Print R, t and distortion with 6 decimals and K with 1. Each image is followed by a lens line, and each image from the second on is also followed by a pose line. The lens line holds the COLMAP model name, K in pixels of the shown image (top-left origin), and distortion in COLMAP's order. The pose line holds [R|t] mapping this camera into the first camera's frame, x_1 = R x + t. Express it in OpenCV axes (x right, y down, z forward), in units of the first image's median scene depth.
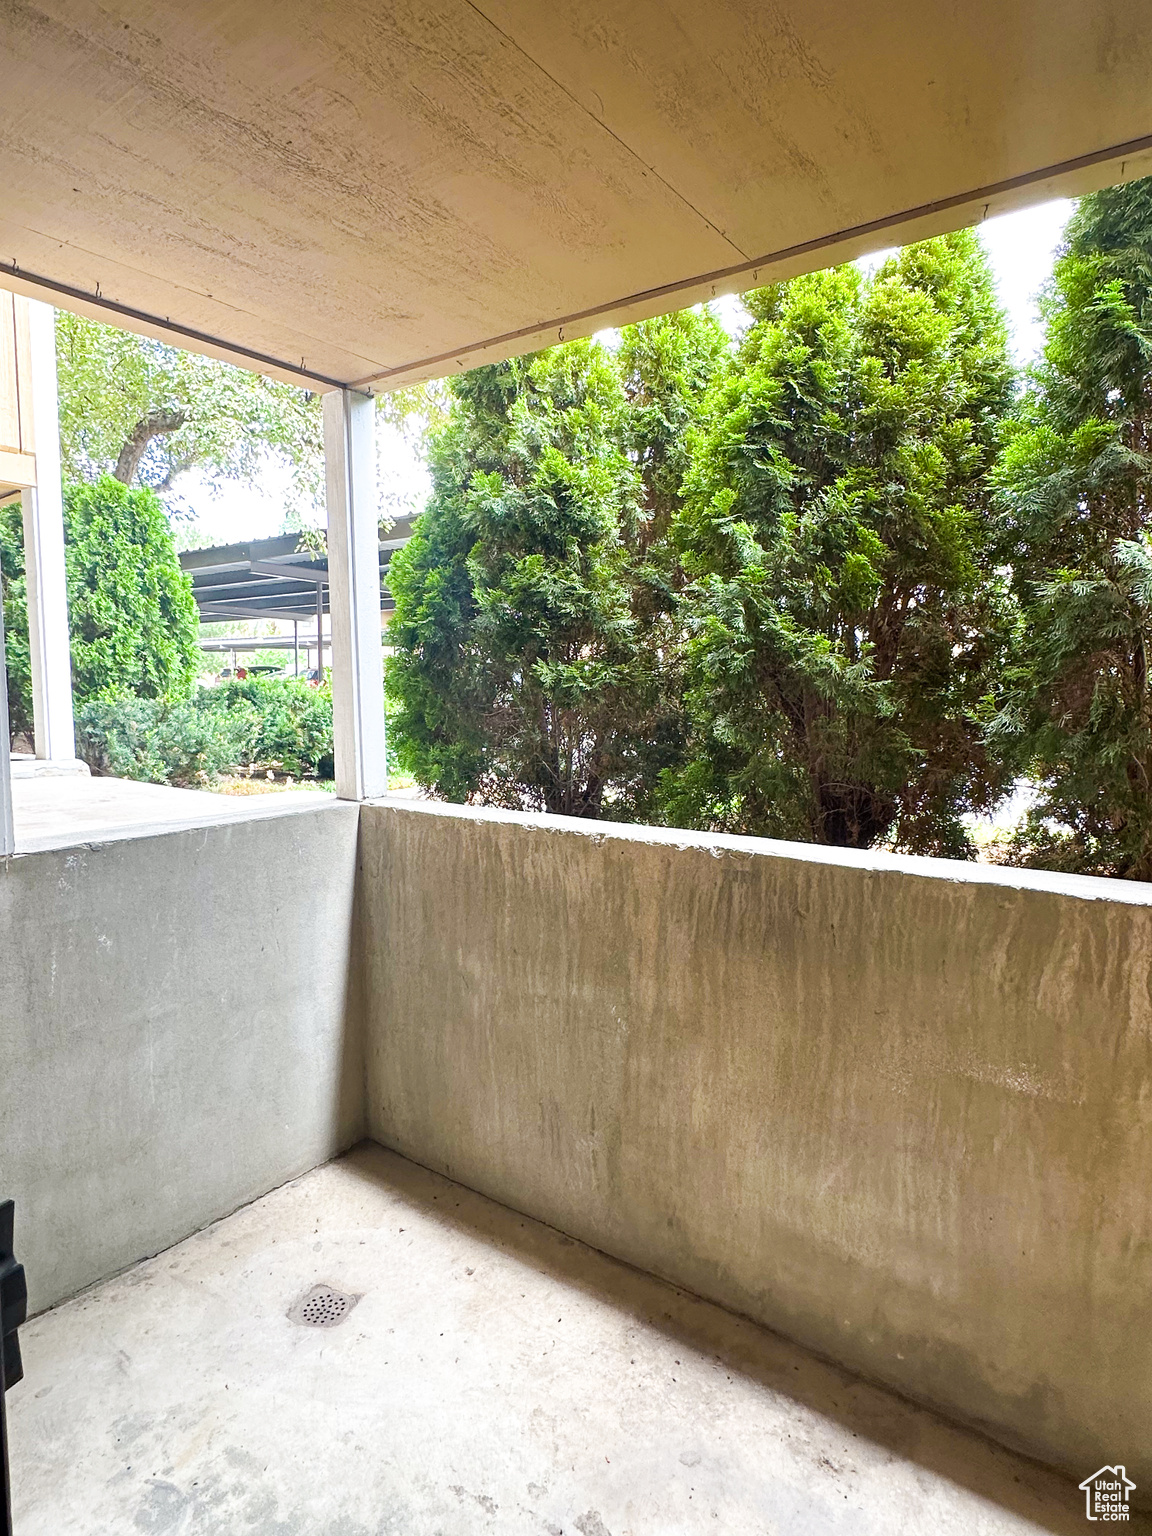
lens RADIAL K [[865.1, 0, 568.9], [0, 865.1, 767.5], [0, 0, 1]] dist [-0.003439, 0.000187]
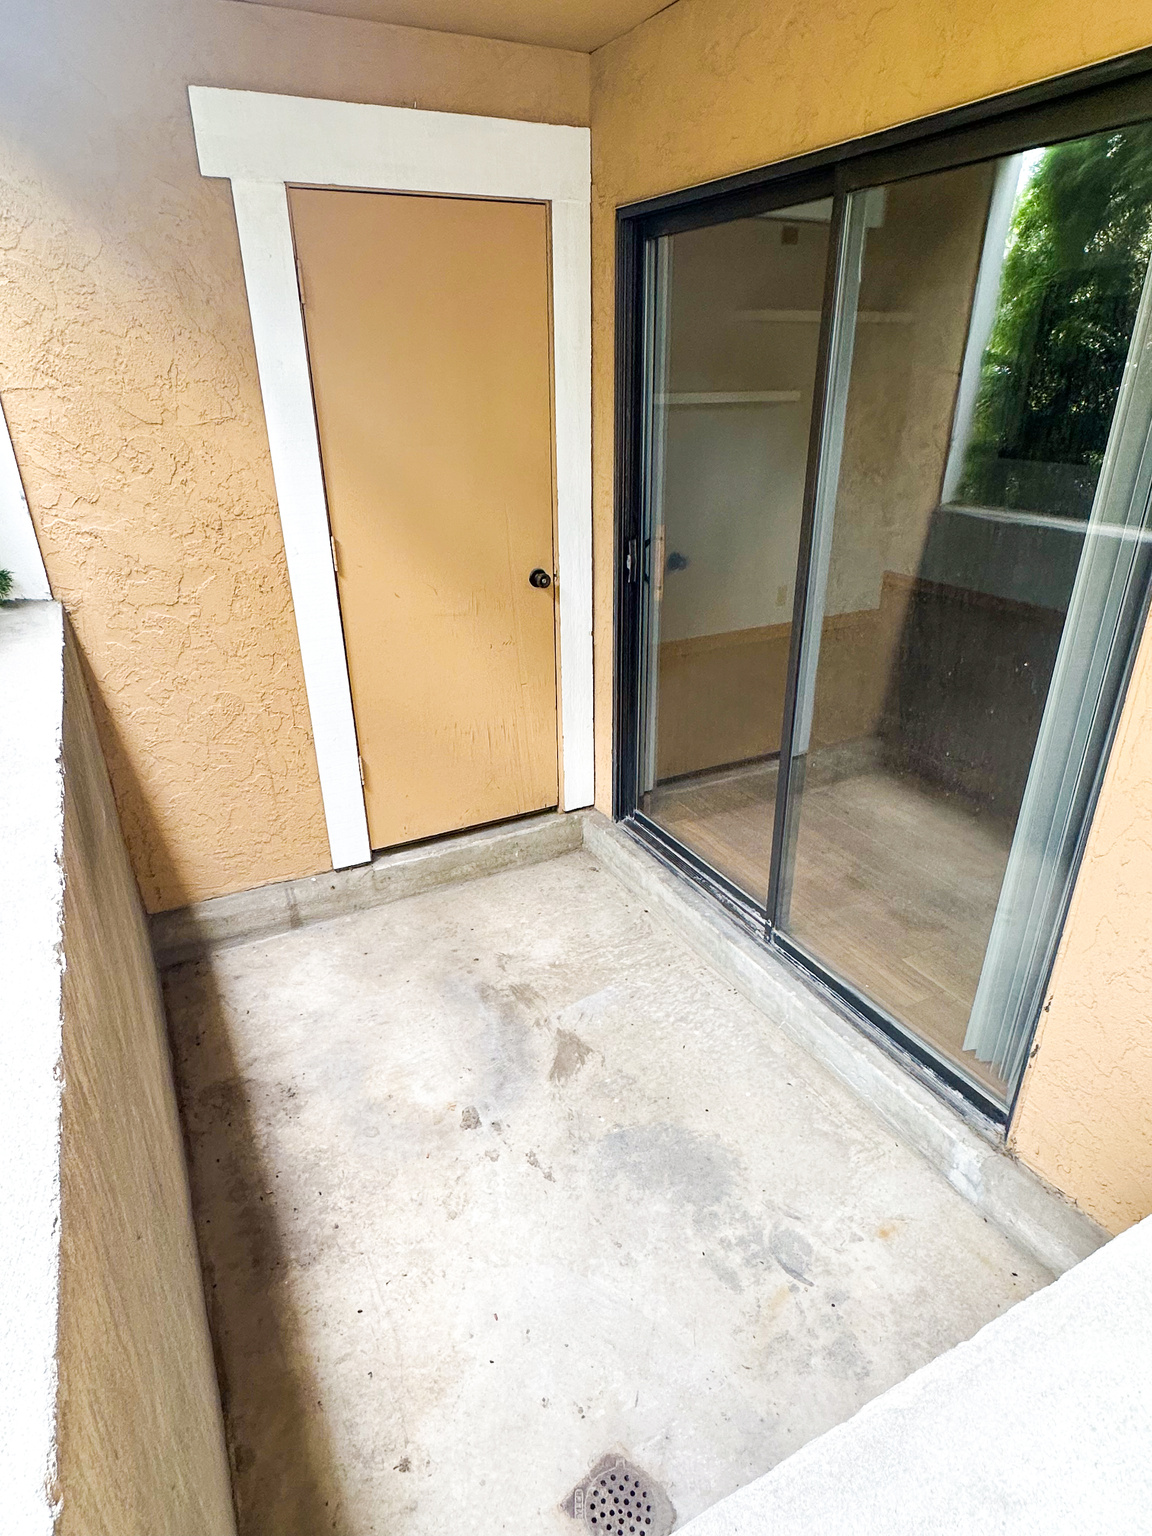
lens RADIAL K [[885.6, 0, 576.0], [0, 885.6, 768.0], [0, 0, 1]] dist [0.000946, 0.000199]
pose [[-0.897564, -0.176457, 0.404031, -0.527145], [0.056303, 0.863033, 0.502000, -0.253715], [-0.437274, 0.473325, -0.764693, 1.561693]]
